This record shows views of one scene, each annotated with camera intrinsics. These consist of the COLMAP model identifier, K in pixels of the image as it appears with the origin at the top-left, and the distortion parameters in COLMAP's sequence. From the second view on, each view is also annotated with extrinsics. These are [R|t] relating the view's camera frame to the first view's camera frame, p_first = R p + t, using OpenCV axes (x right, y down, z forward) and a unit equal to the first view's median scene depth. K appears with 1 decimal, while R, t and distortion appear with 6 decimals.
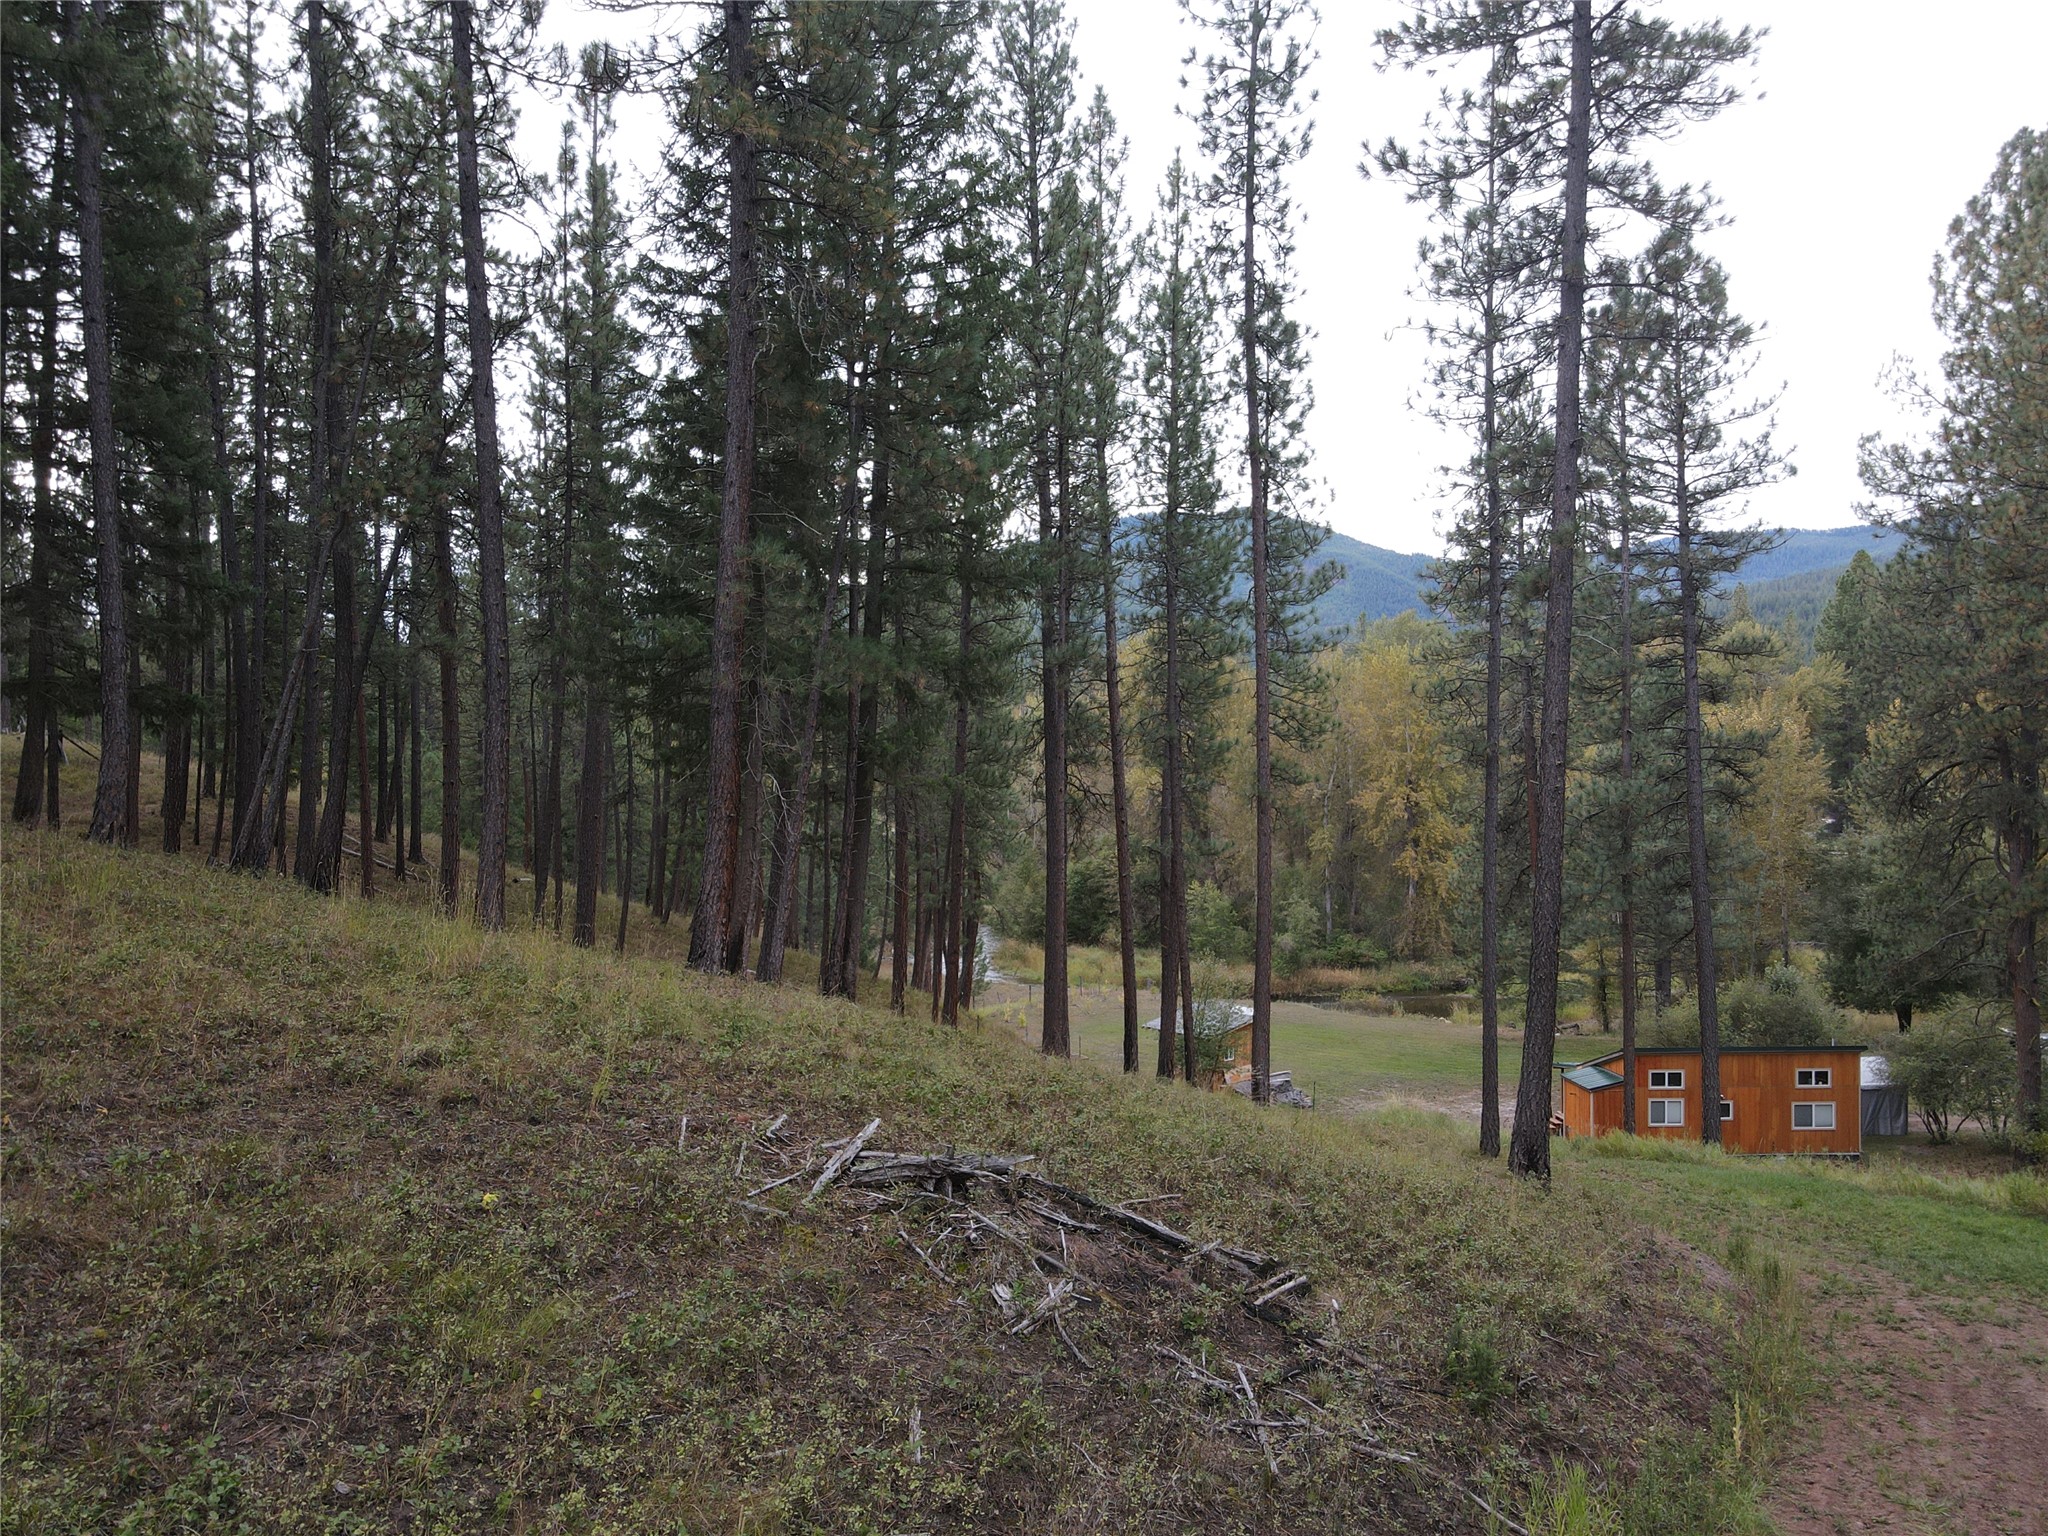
lens RADIAL K [[1475.0, 0, 1039.8], [0, 1475.0, 769.0], [0, 0, 1]] dist [0.051508, -0.048349]
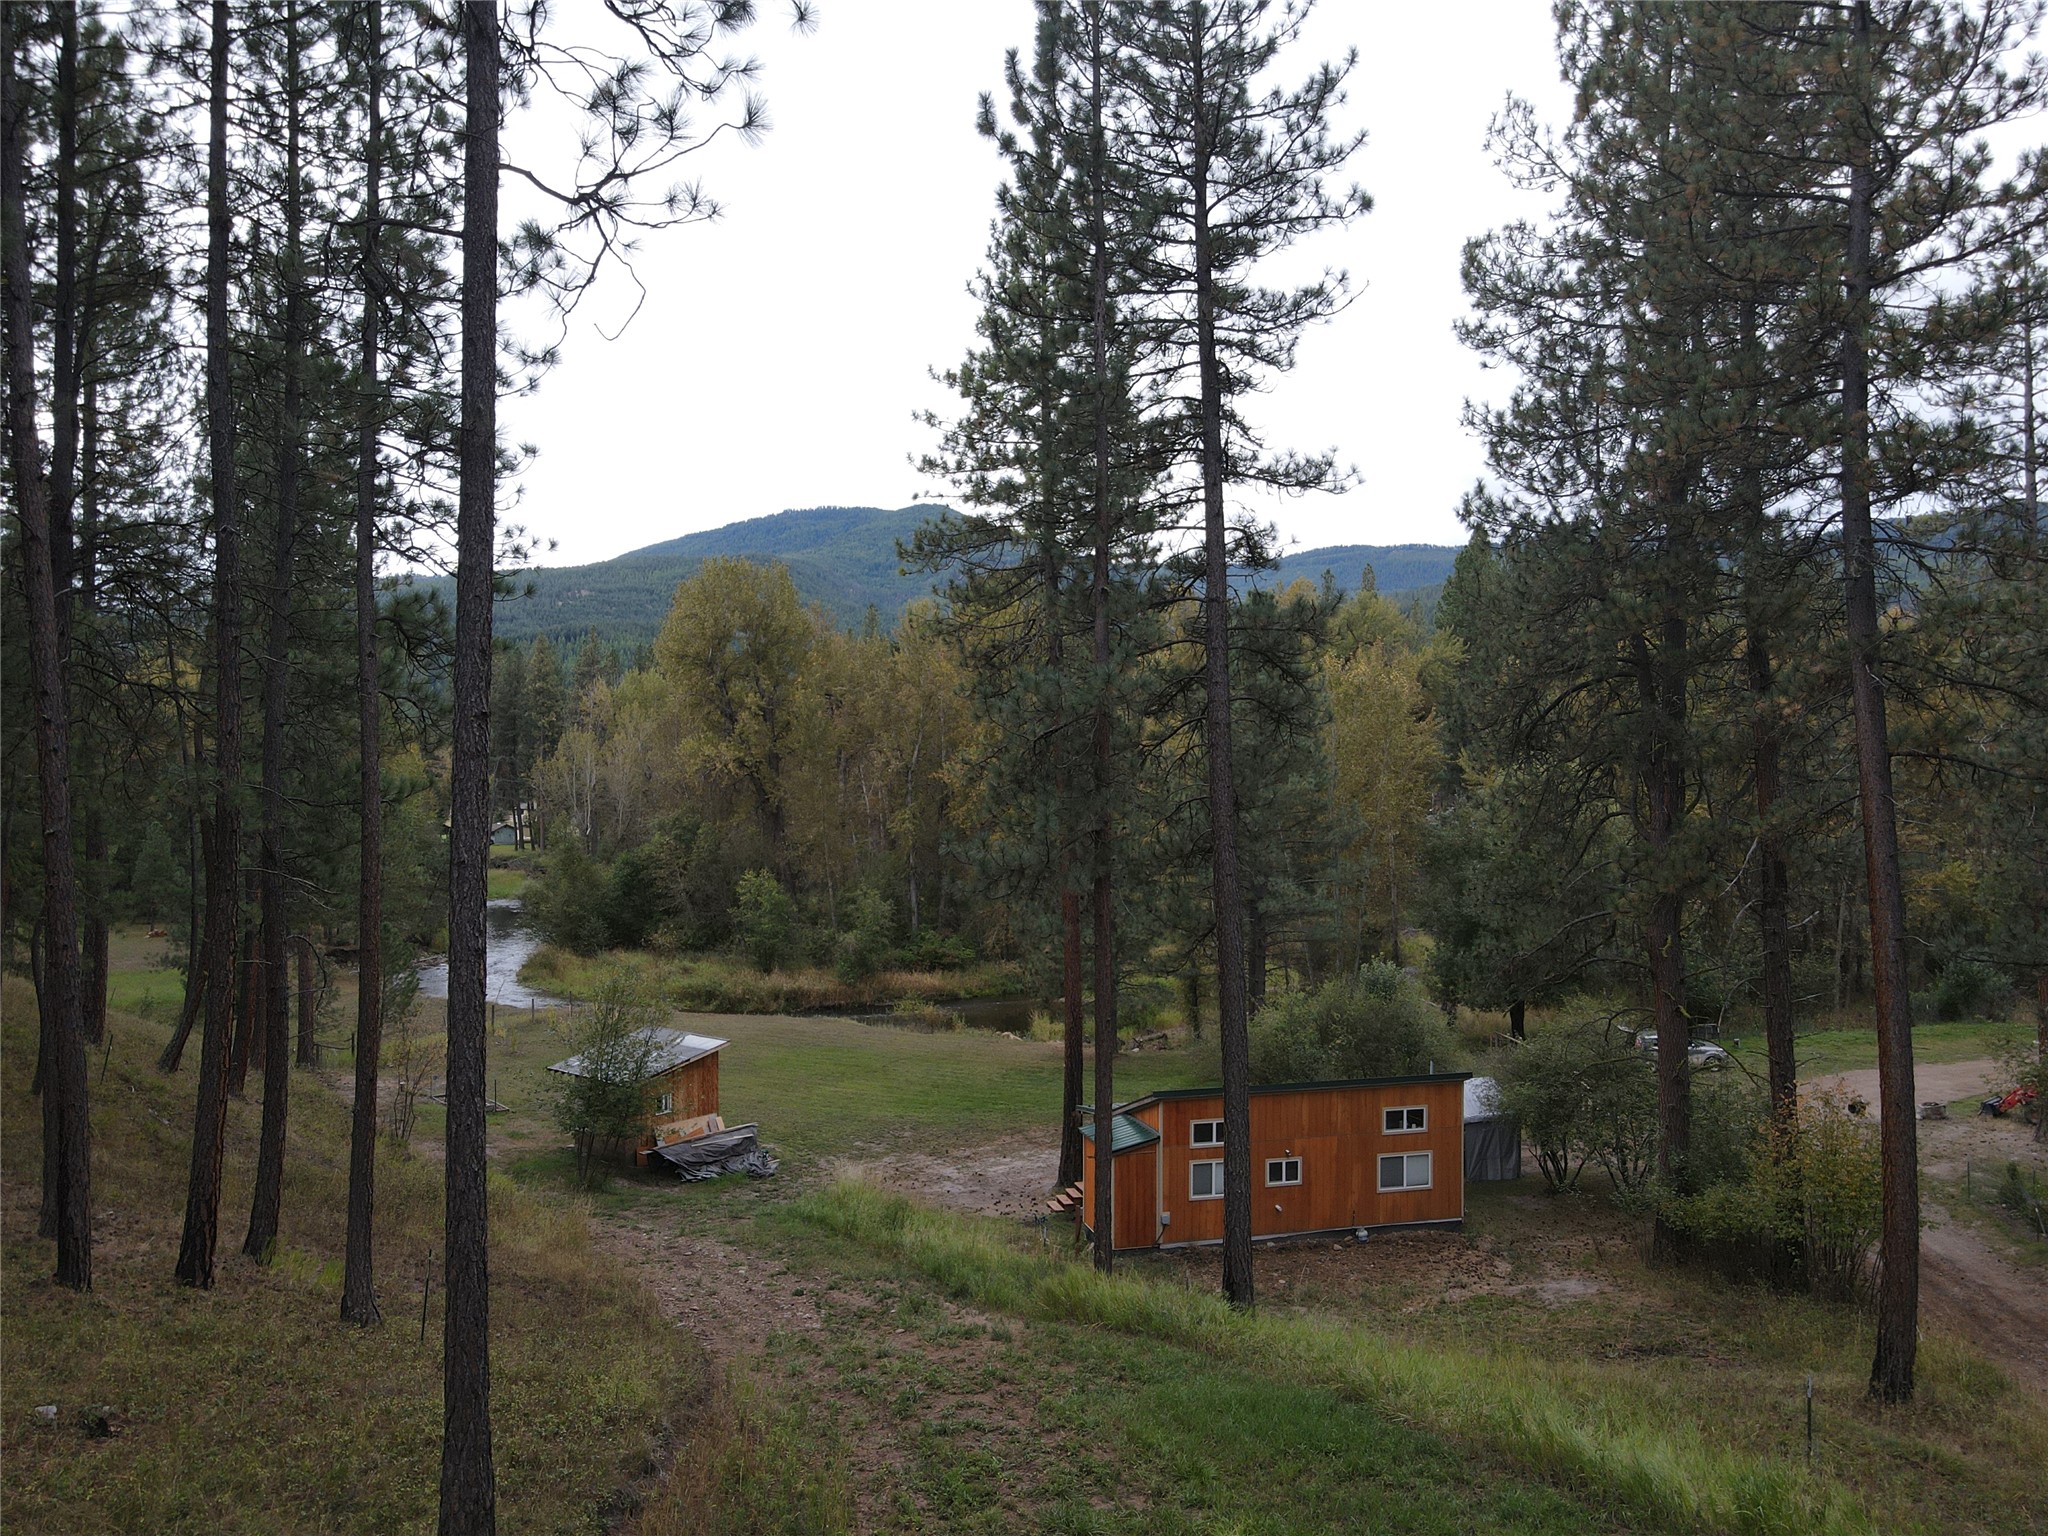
lens RADIAL K [[1475.0, 0, 1042.2], [0, 1475.0, 761.9], [0, 0, 1]] dist [0.051508, -0.048349]
pose [[0.976917, 0.004352, 0.213577, 0.129369], [-0.003927, 0.999989, -0.002416, 0.023611], [-0.213585, 0.001522, 0.976923, 0.224450]]
